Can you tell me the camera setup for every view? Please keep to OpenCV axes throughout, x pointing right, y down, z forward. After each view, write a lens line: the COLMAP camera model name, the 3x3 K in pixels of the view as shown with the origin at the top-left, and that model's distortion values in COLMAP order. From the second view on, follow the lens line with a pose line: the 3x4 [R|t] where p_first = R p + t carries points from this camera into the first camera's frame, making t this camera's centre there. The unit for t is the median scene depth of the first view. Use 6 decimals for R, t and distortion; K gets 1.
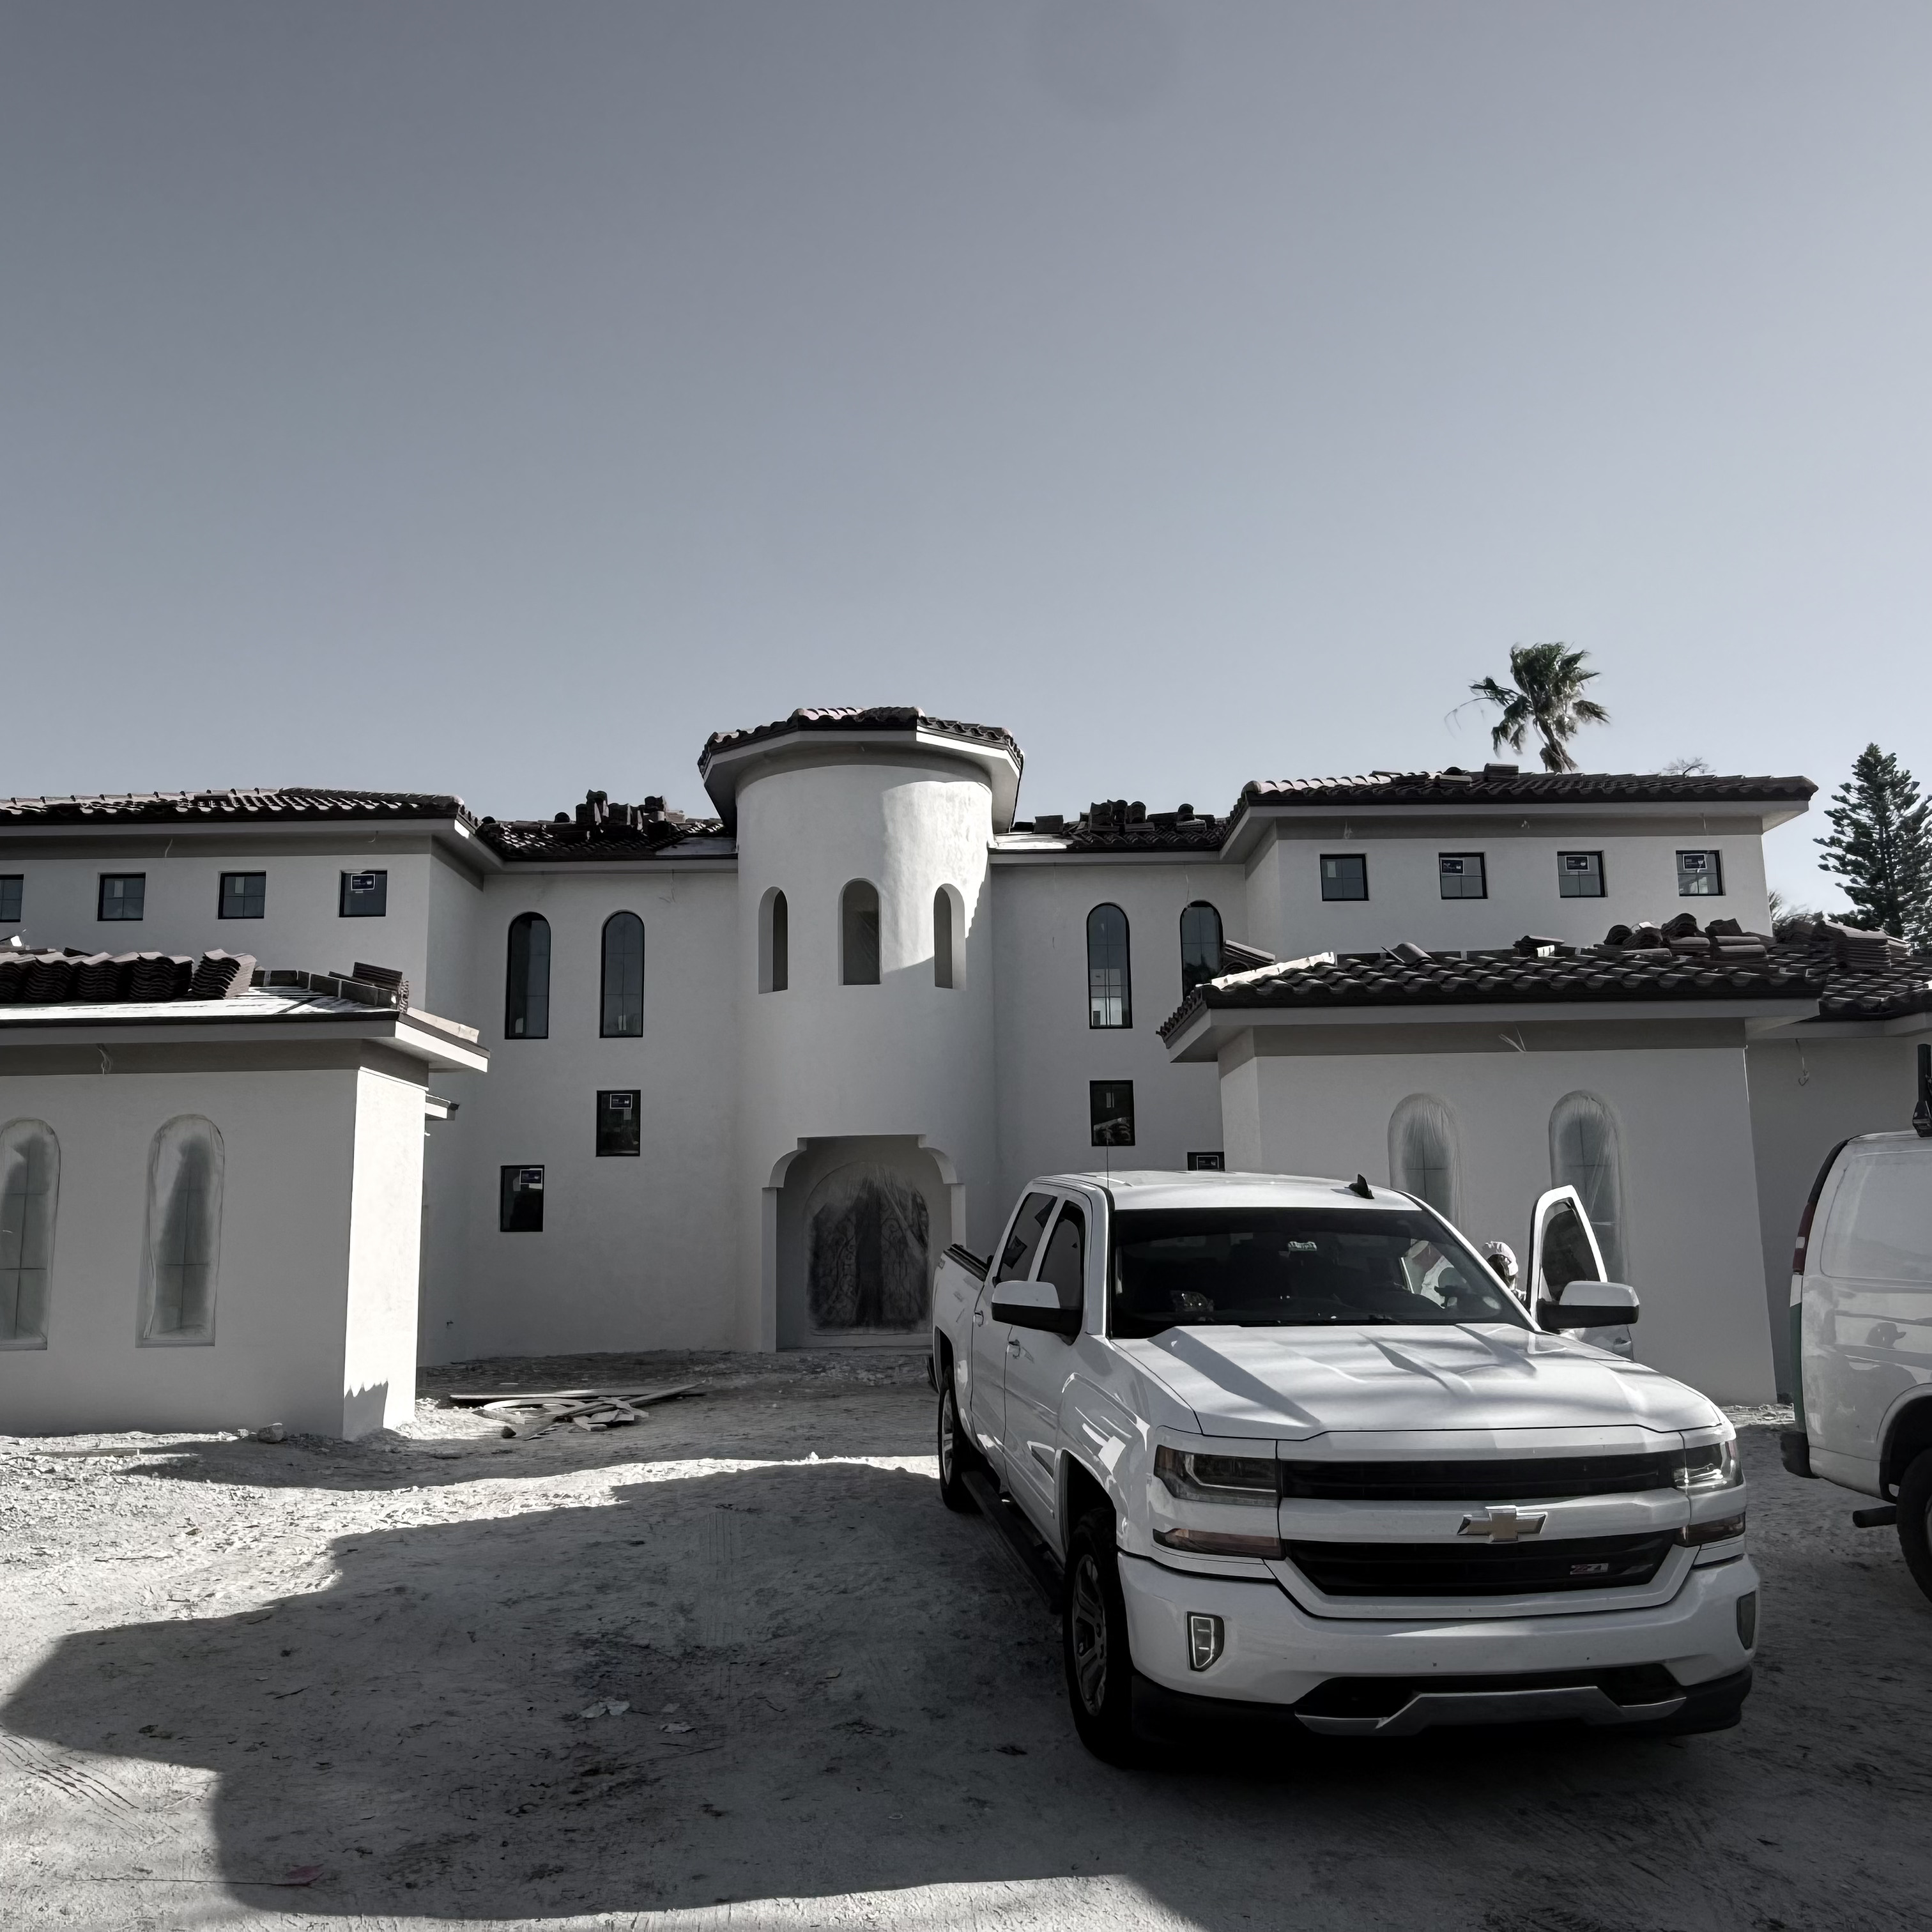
lens RADIAL K [[1595.0, 0, 1006.2], [0, 1595.0, 974.2], [0, 0, 1]] dist [-0.018441, -0.004041]
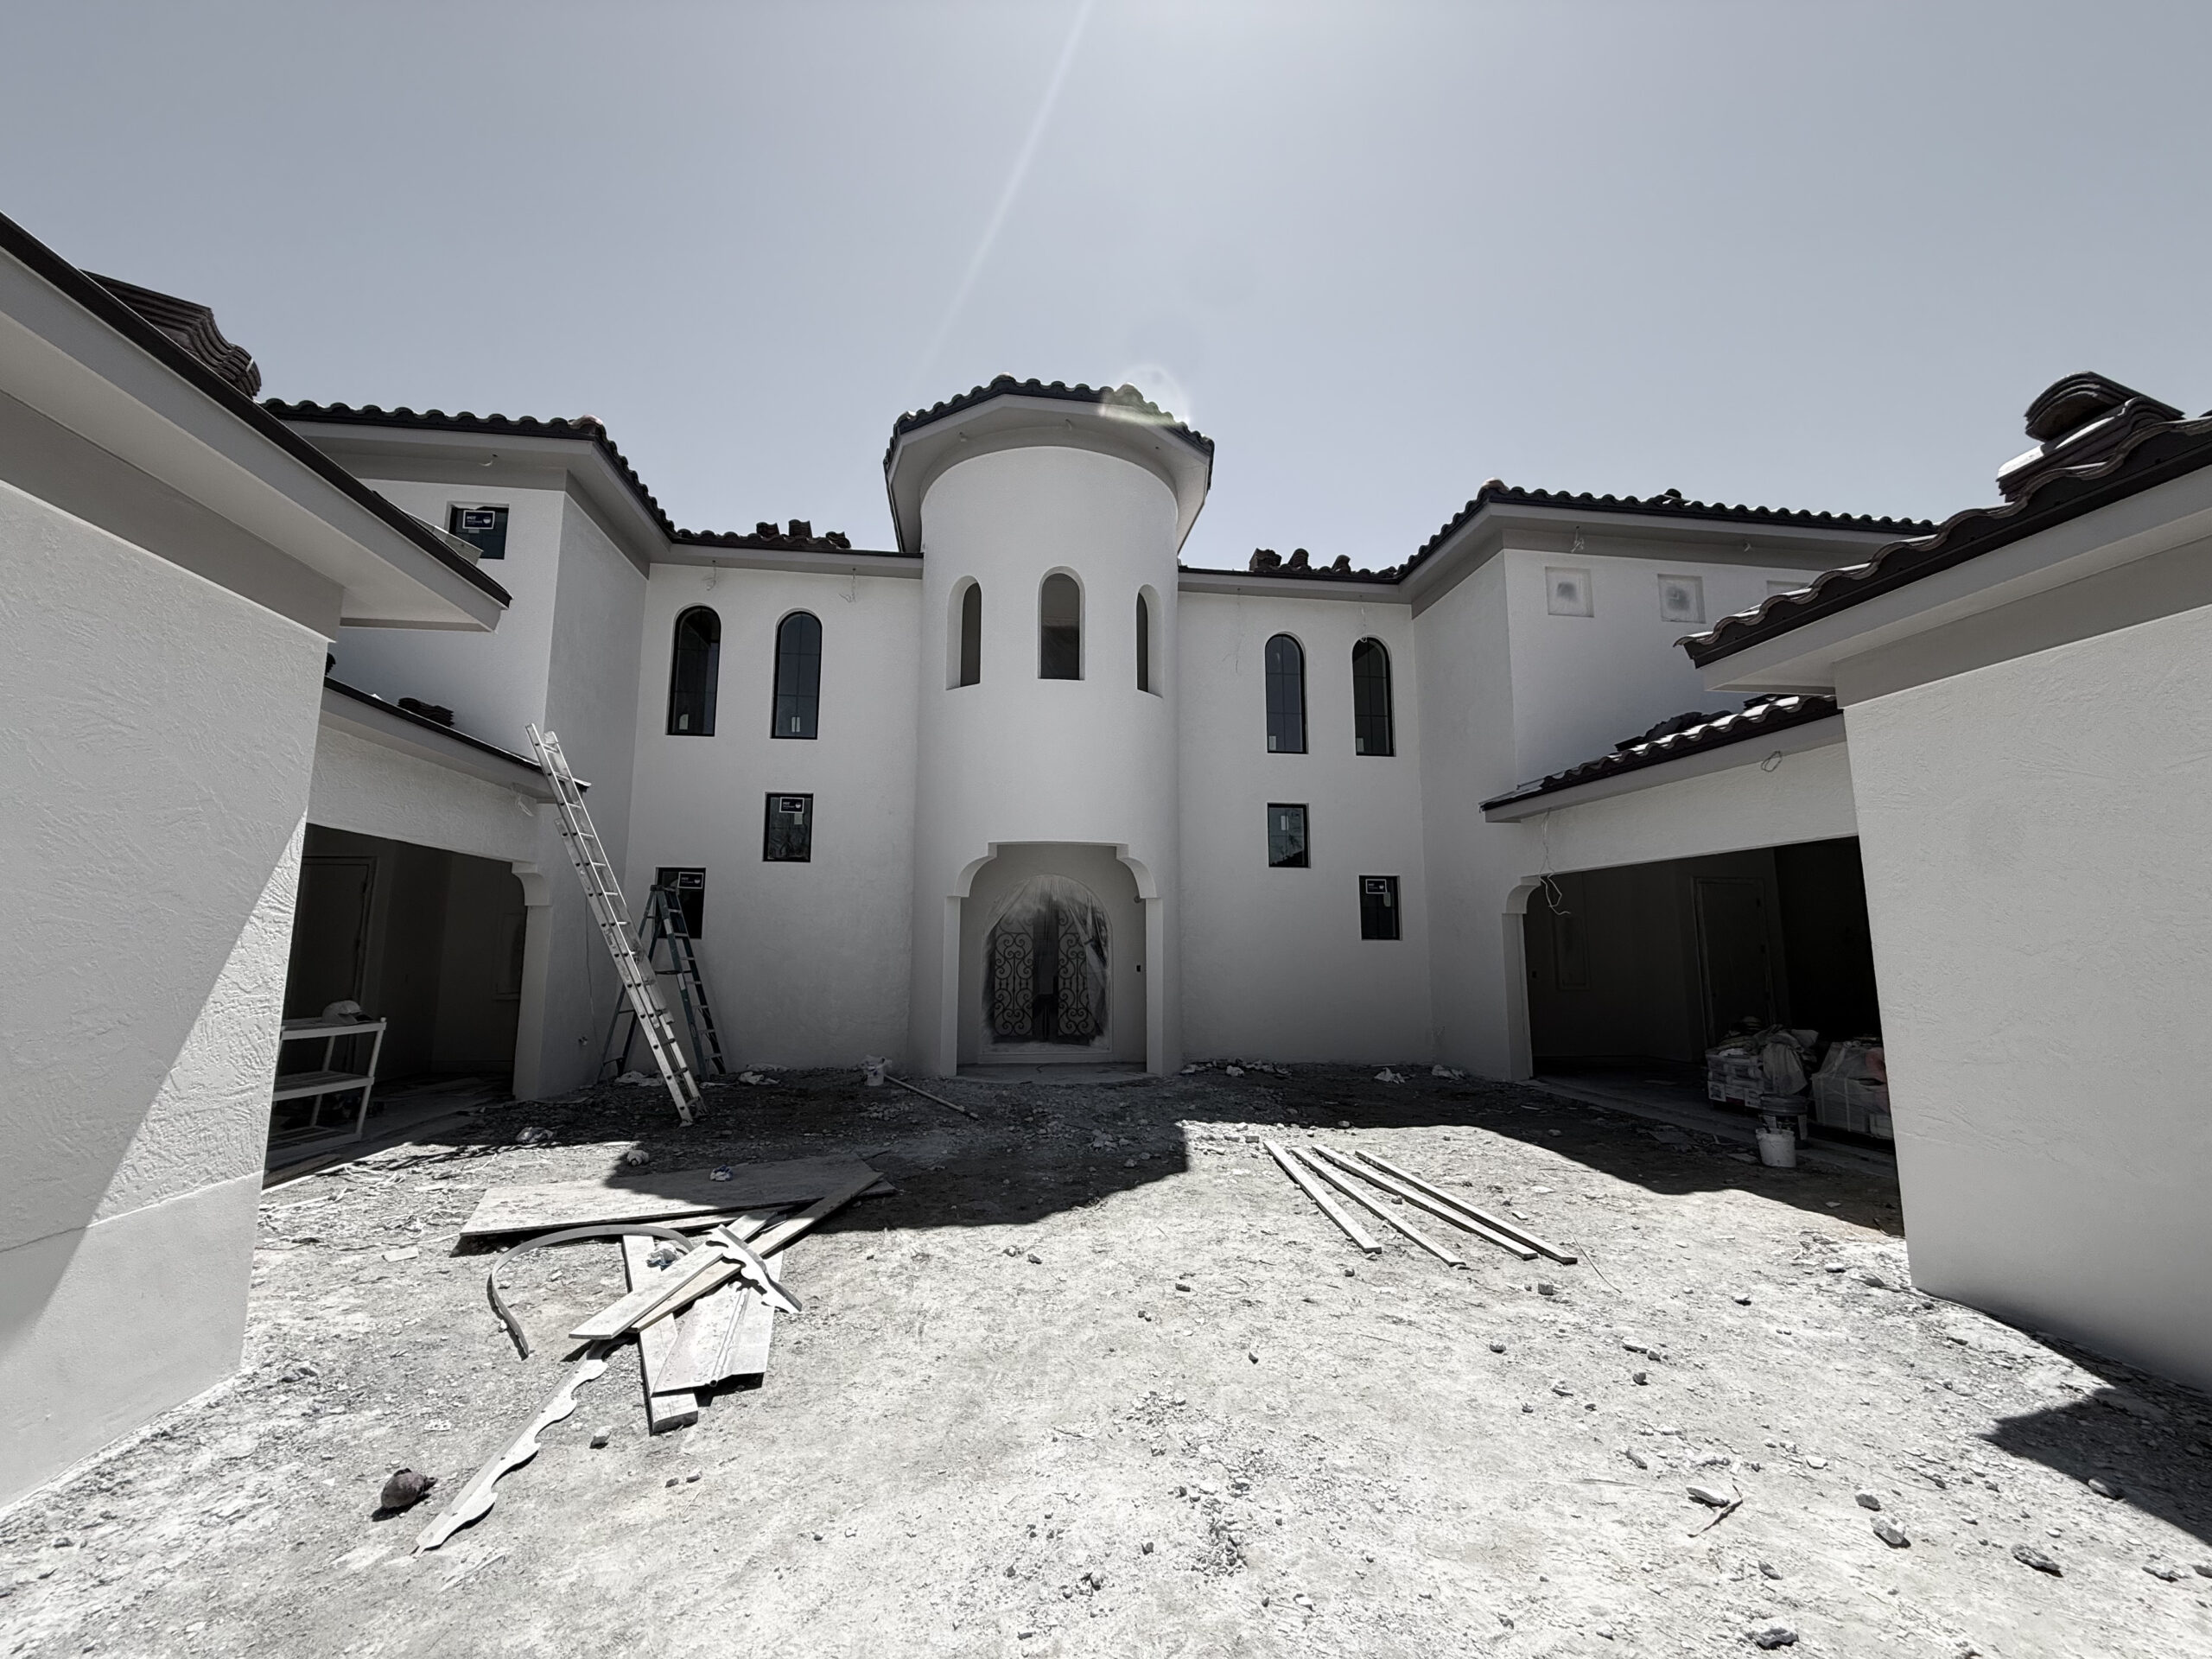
lens RADIAL K [[872.2, 0, 1106.0], [0, 872.2, 829.5], [0, 0, 1]] dist [0.014105, 0.000005]
pose [[0.994661, 0.036311, 0.096601, -0.104639], [-0.039729, 0.998642, 0.033699, 0.069933], [-0.095246, -0.037357, 0.994753, 0.460467]]
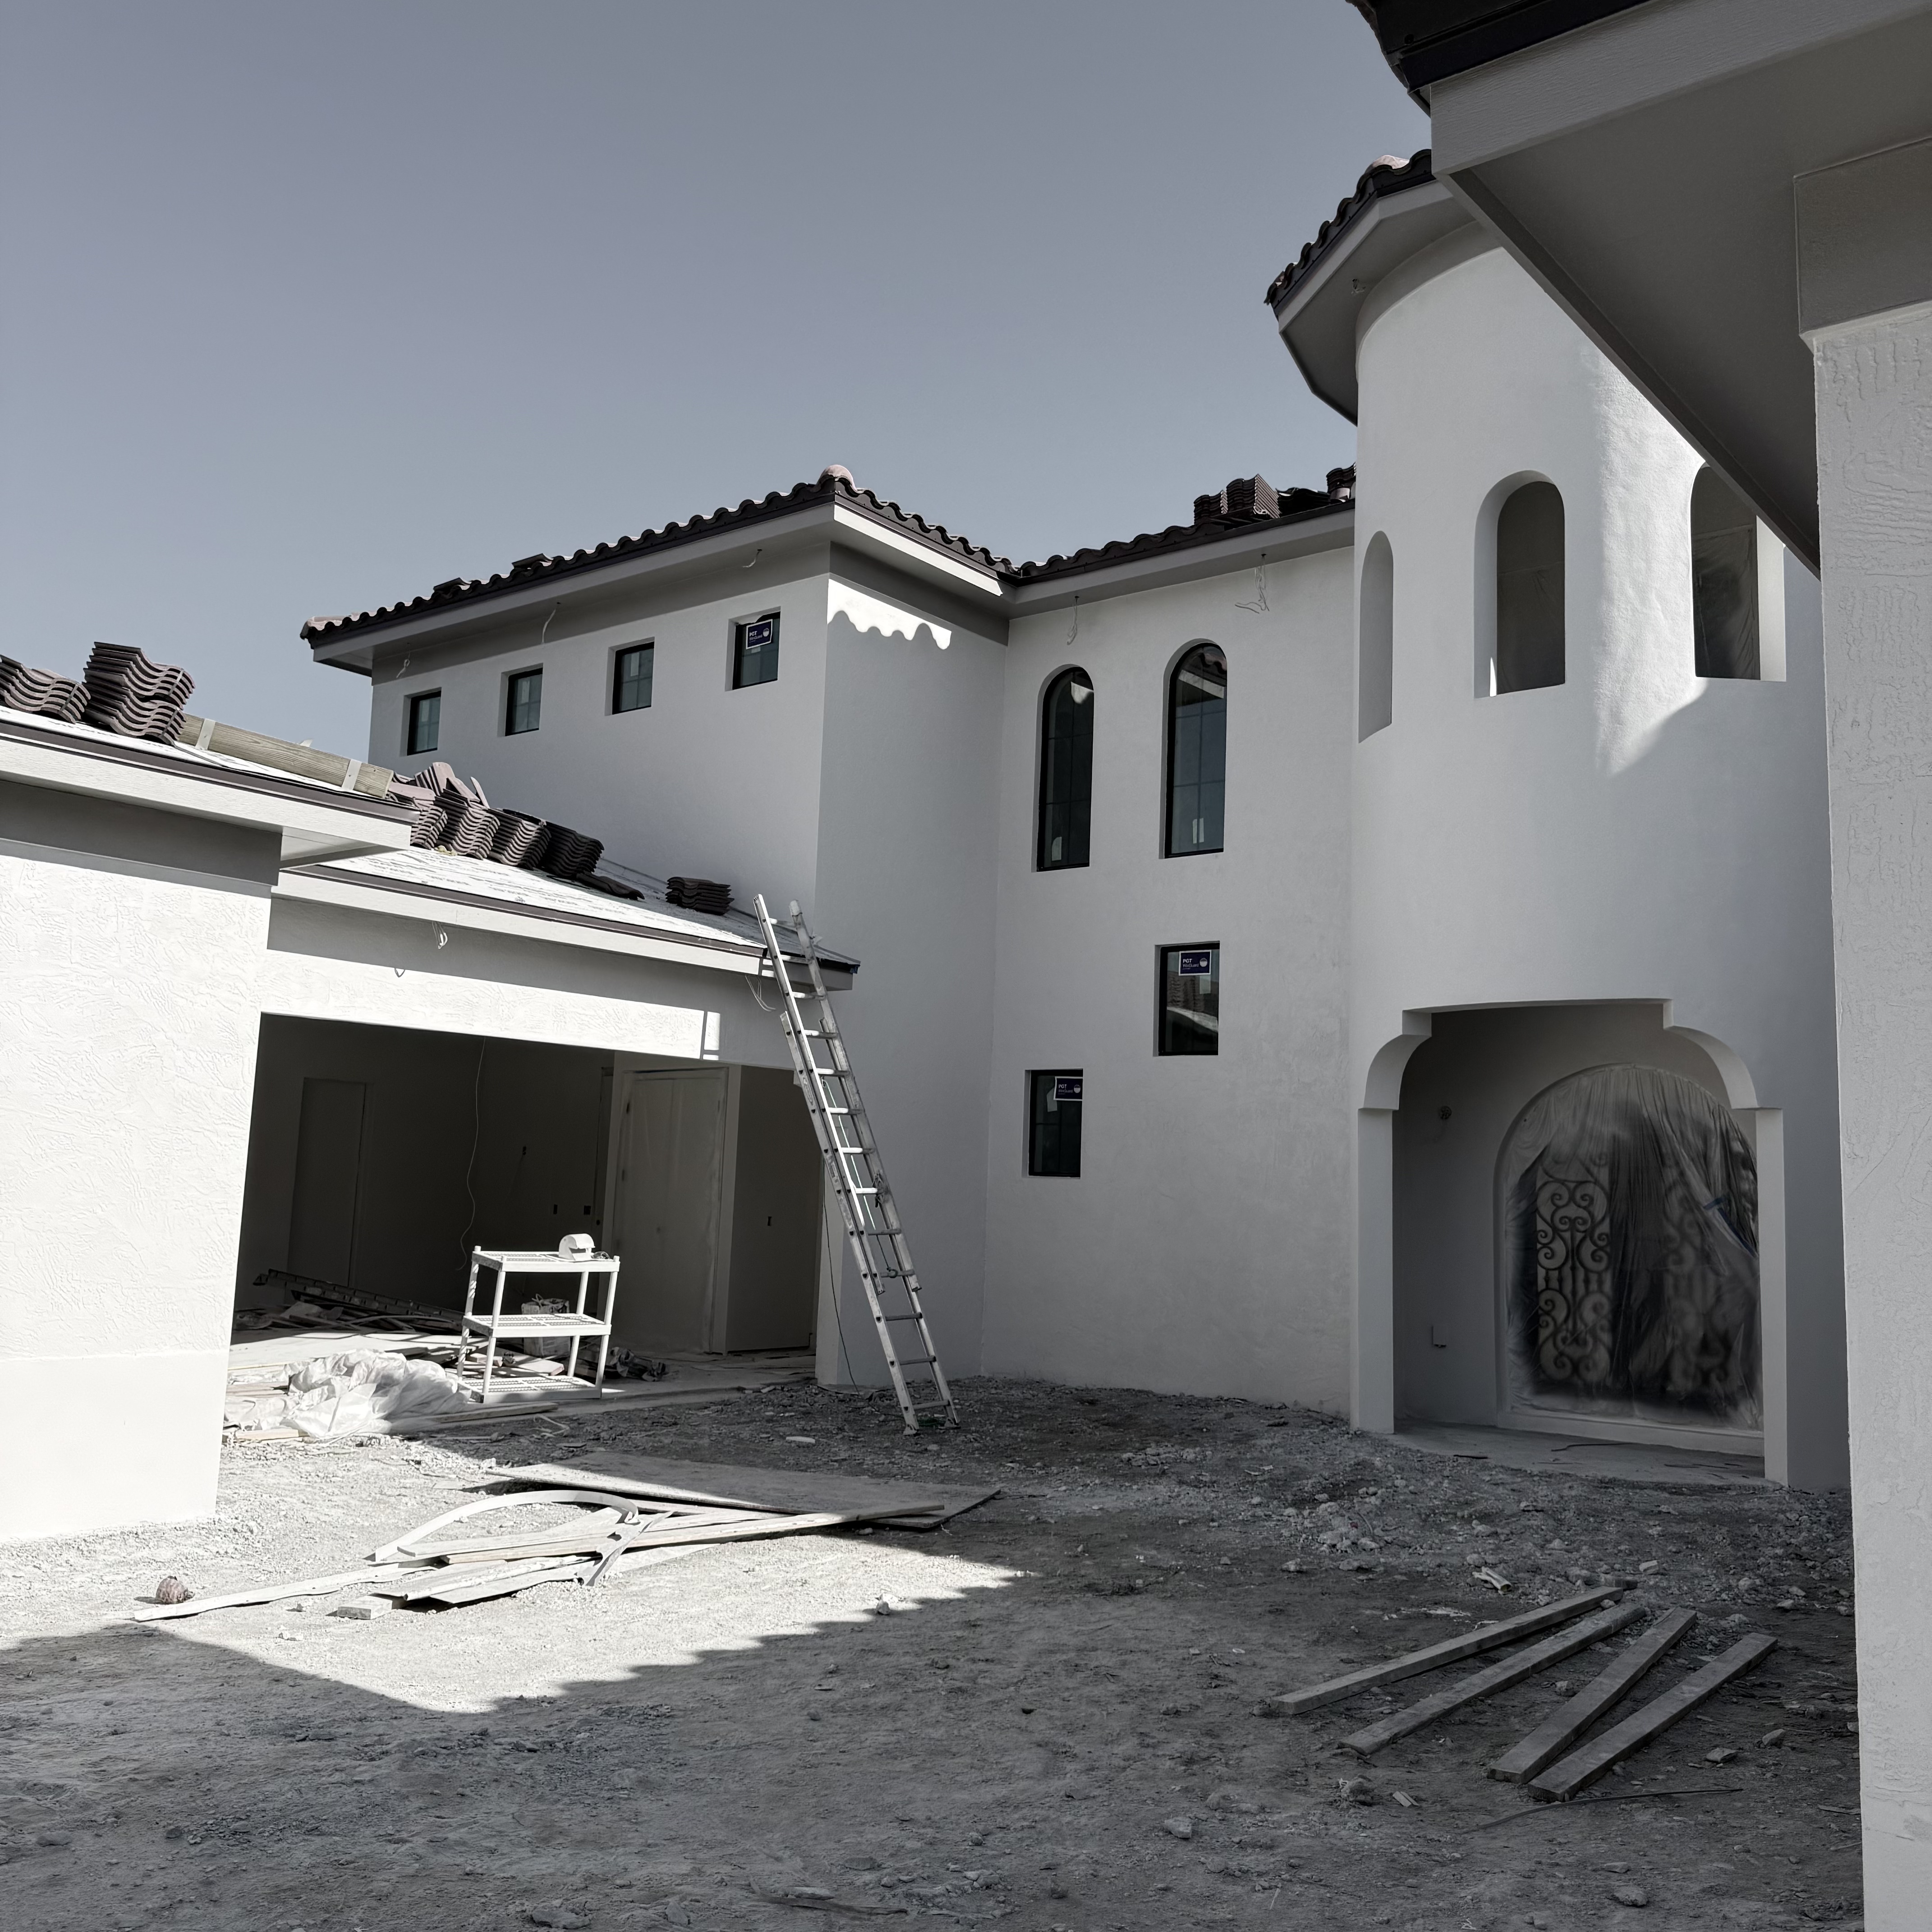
lens RADIAL K [[1776.2, 0, 968.0], [0, 1776.2, 946.5], [0, 0, 1]] dist [0.135451, -0.286057]
pose [[0.767185, -0.043785, -0.639929, 0.116490], [0.058627, 0.998278, 0.001982, 0.068278], [0.638740, -0.039038, 0.768431, 0.444962]]
